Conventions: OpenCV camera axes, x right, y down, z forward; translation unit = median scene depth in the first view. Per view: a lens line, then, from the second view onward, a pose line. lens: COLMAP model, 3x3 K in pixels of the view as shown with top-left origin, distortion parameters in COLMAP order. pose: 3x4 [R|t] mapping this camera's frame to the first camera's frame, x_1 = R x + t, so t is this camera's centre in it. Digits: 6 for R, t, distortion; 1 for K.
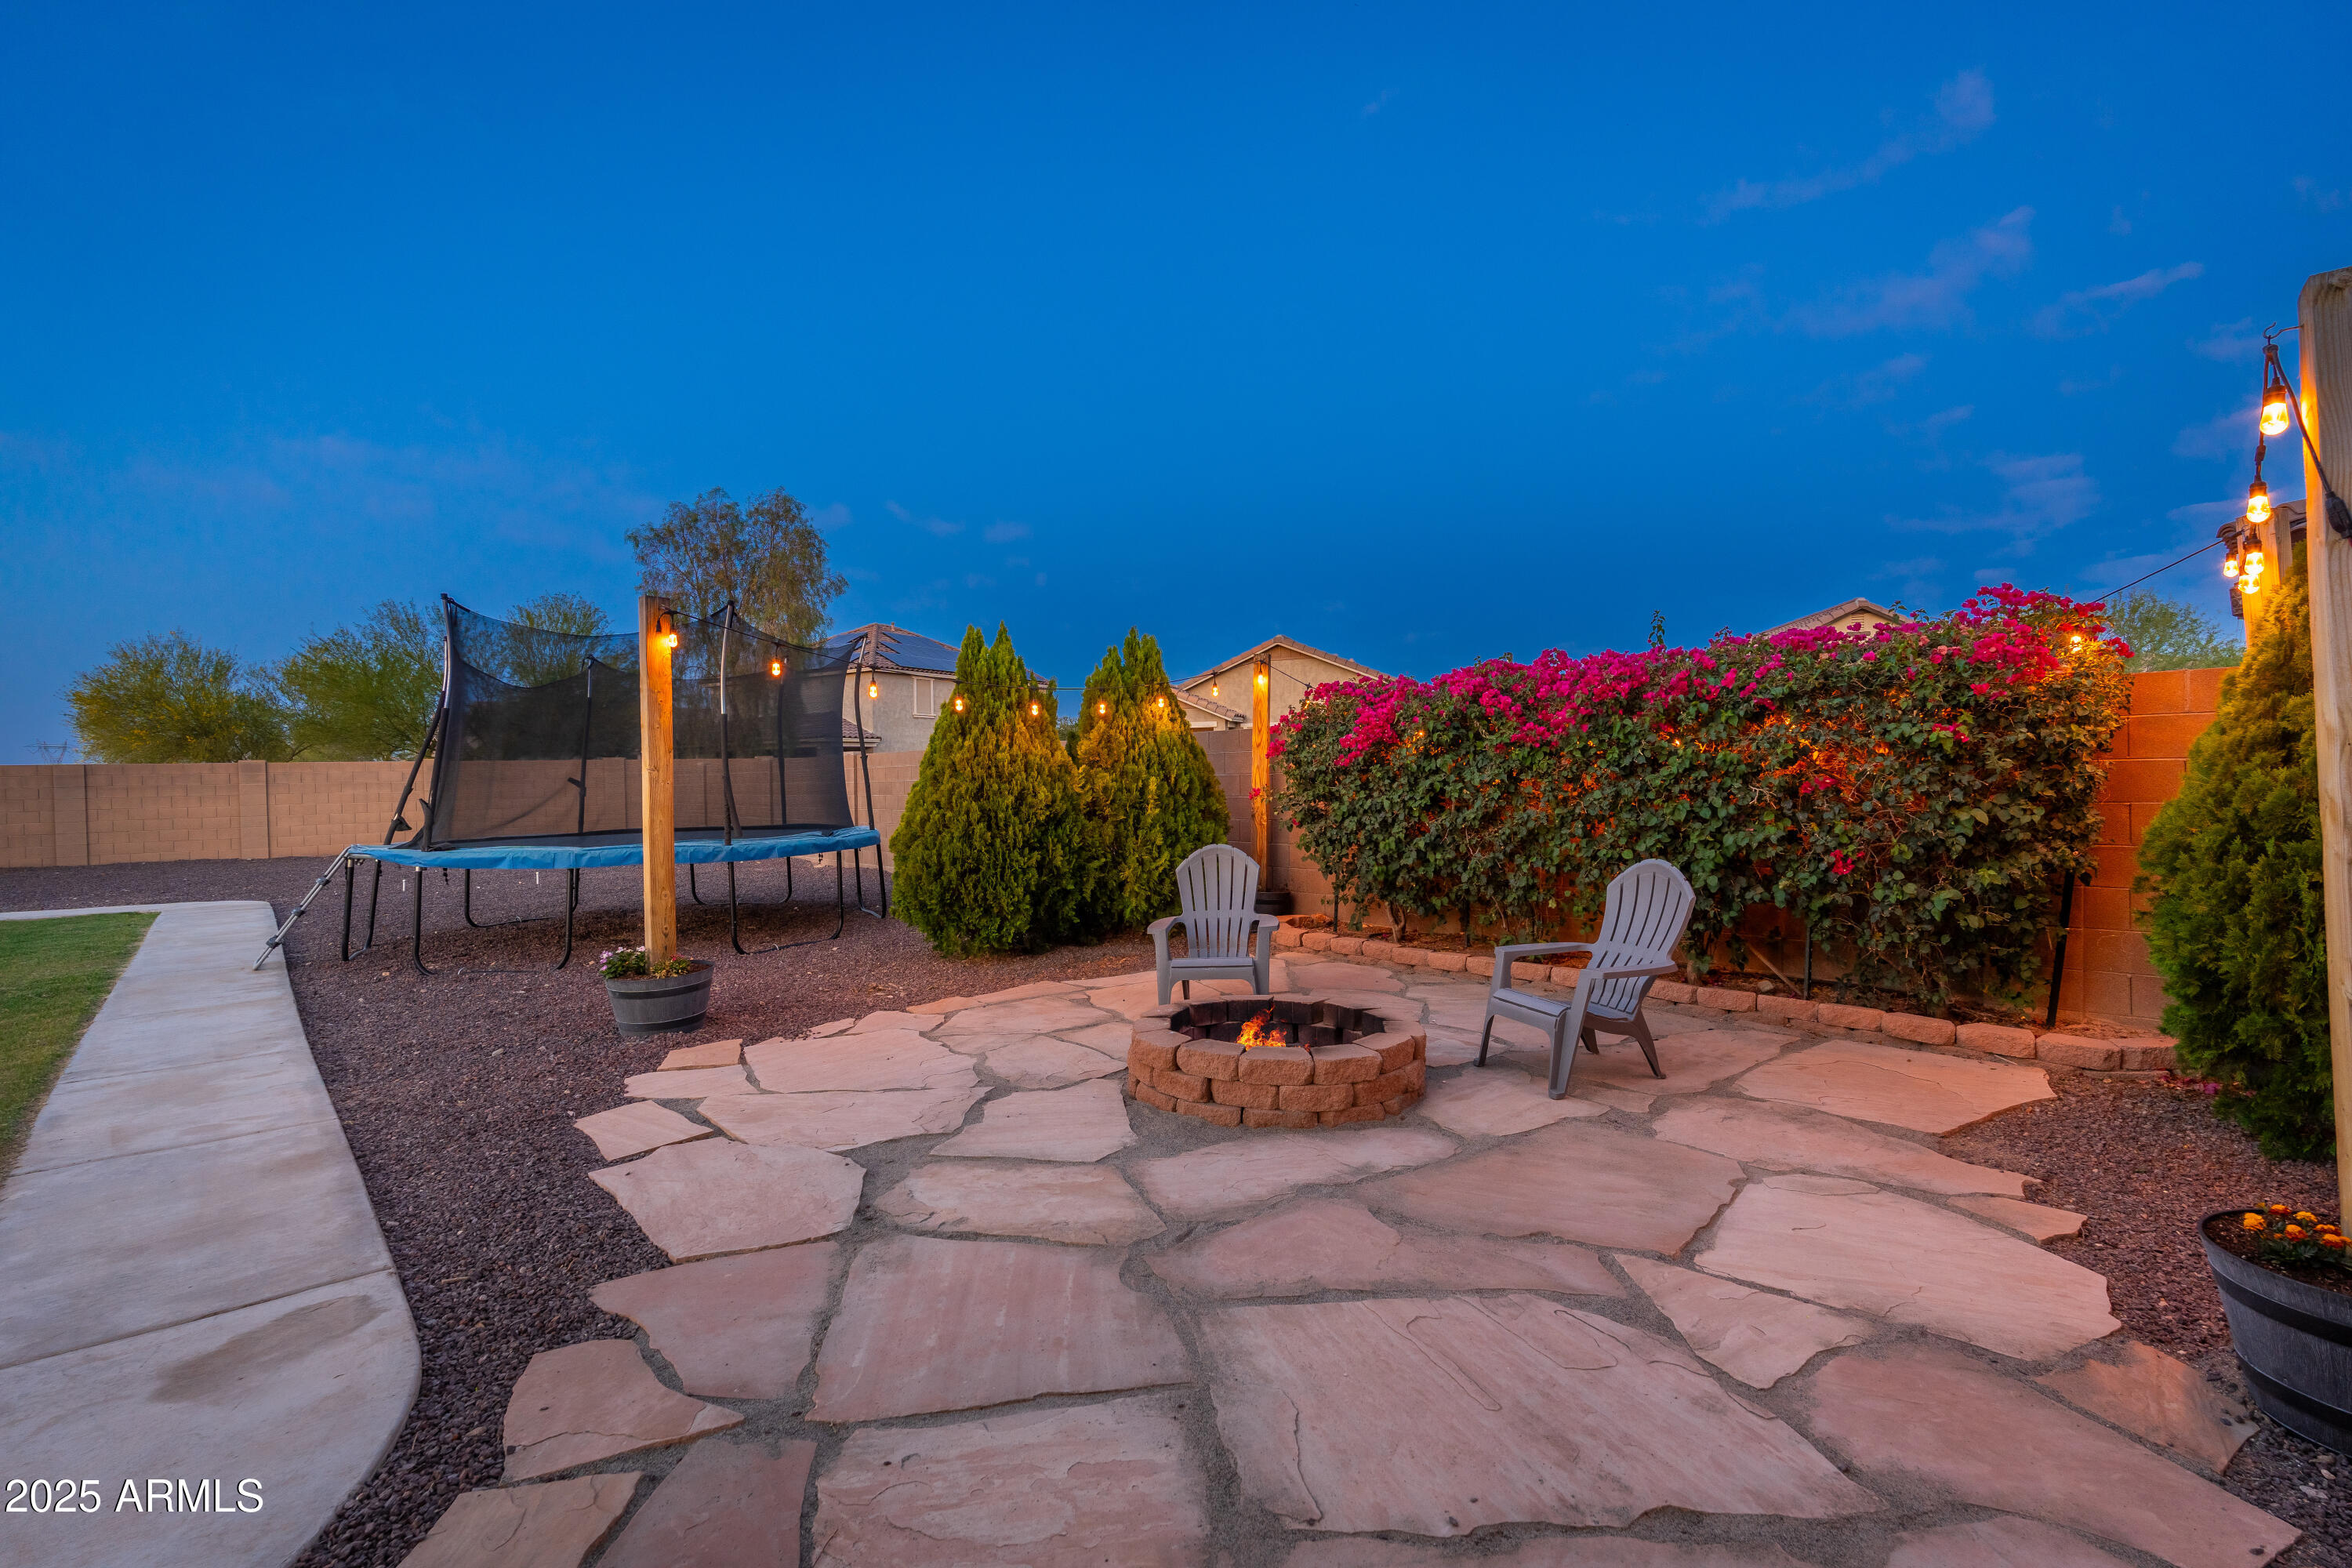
lens RADIAL K [[1028.1, 0, 1163.7], [0, 1028.1, 797.0], [0, 0, 1]] dist [-0.007134, 0.001360]
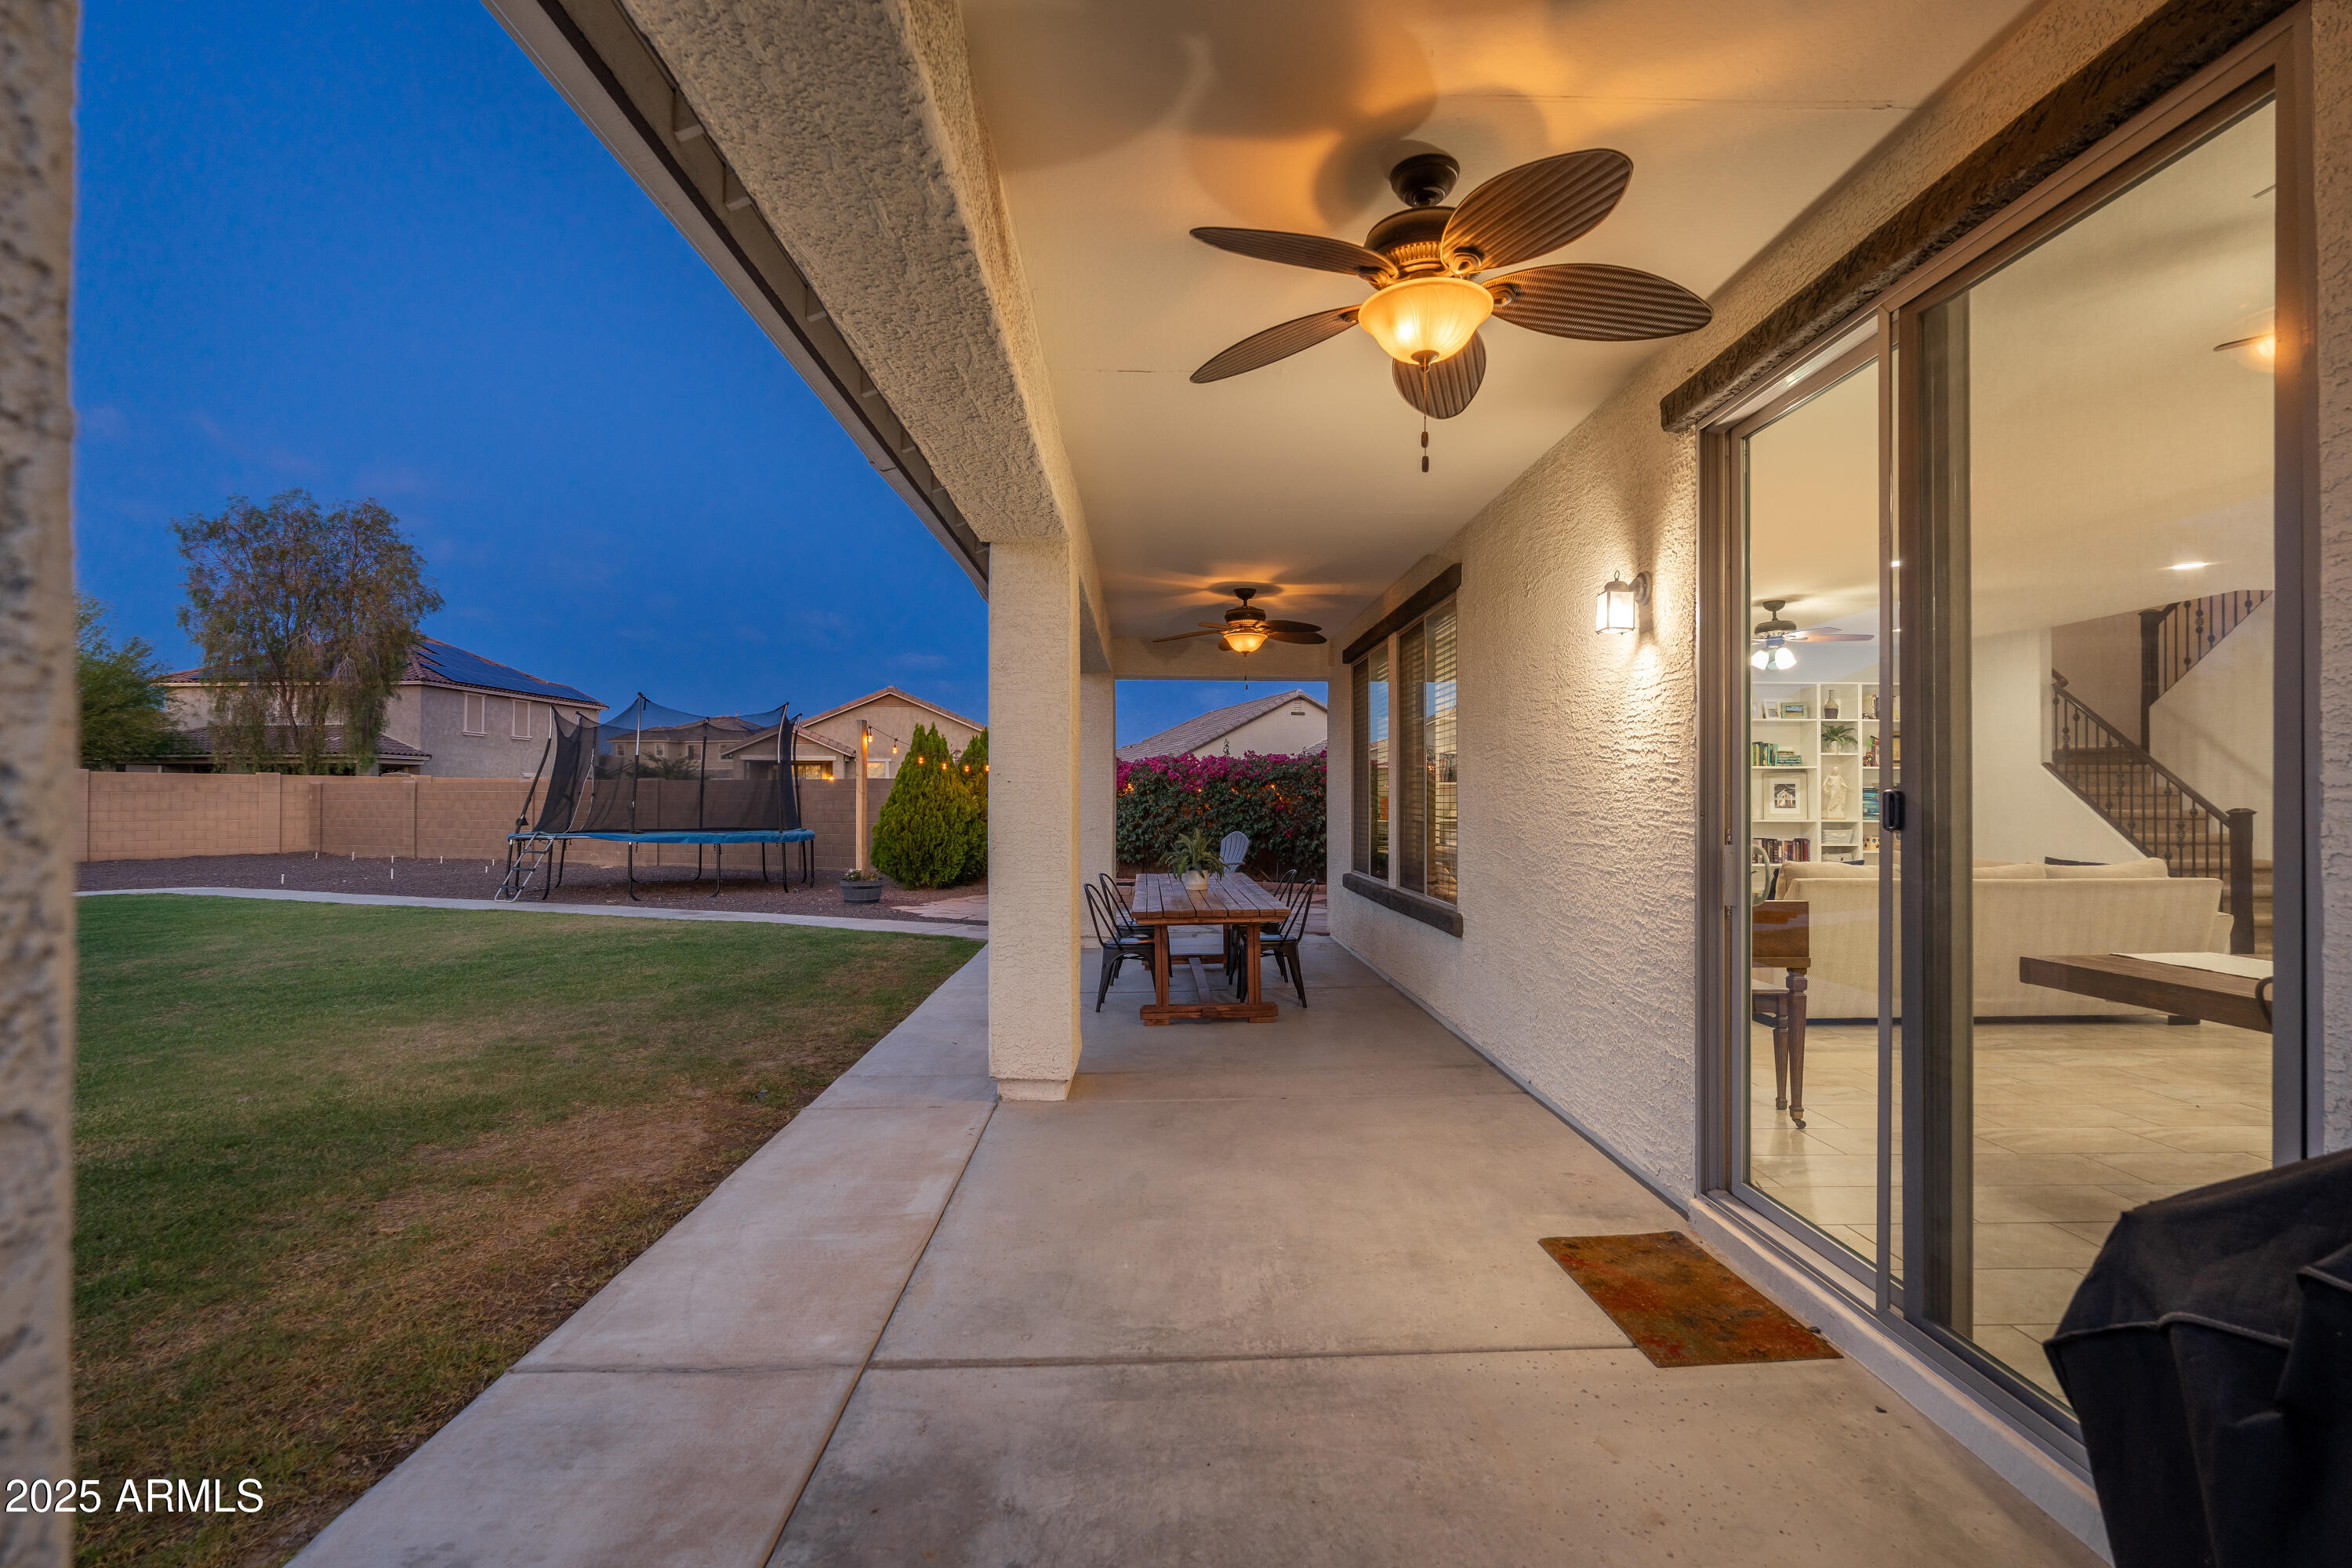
lens RADIAL K [[1079.2, 0, 1173.9], [0, 1079.2, 796.1], [0, 0, 1]] dist [-0.001210, -0.000511]
pose [[0.885621, 0.023514, 0.463813, -0.802110], [-0.008717, 0.999383, -0.034022, 0.045083], [-0.464327, 0.026088, 0.885279, -1.196772]]
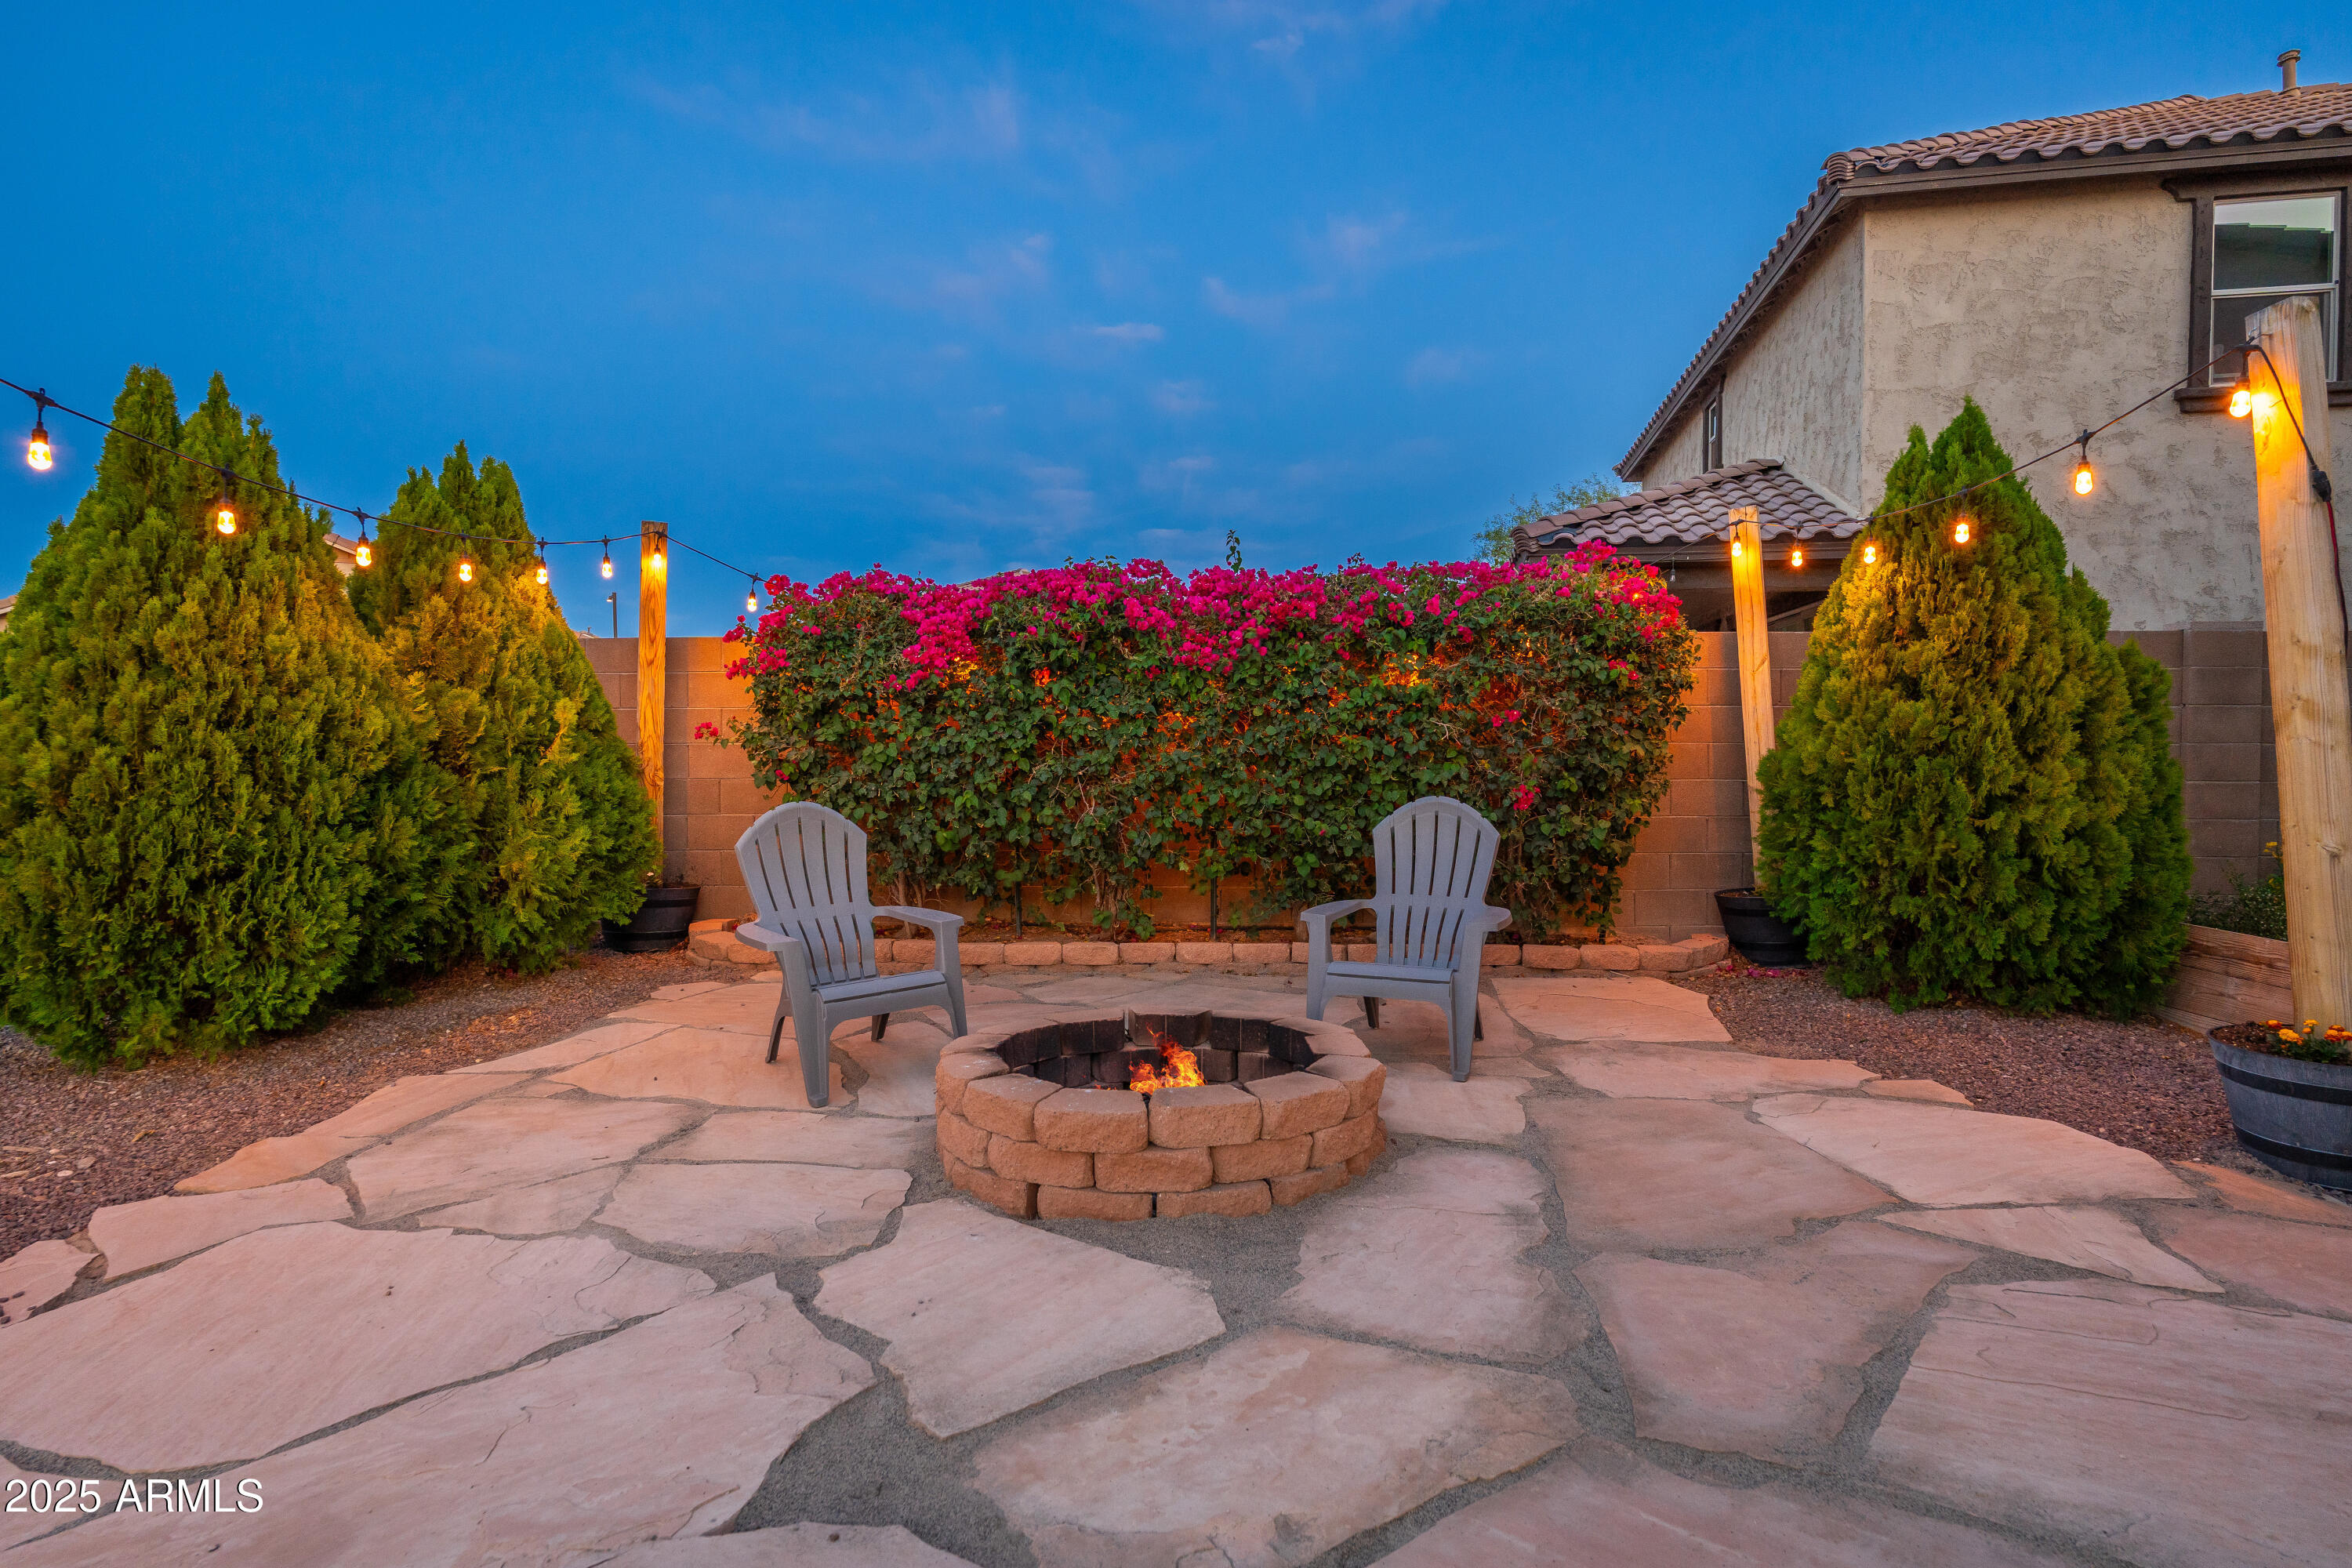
lens RADIAL K [[1224.7, 0, 1184.6], [0, 1224.7, 761.4], [0, 0, 1]] dist [-0.003098, 0.002183]
pose [[0.689989, 0.003544, 0.723811, -0.295709], [0.003071, 0.999965, -0.007823, 0.025184], [-0.723813, 0.007620, 0.689954, 0.287616]]
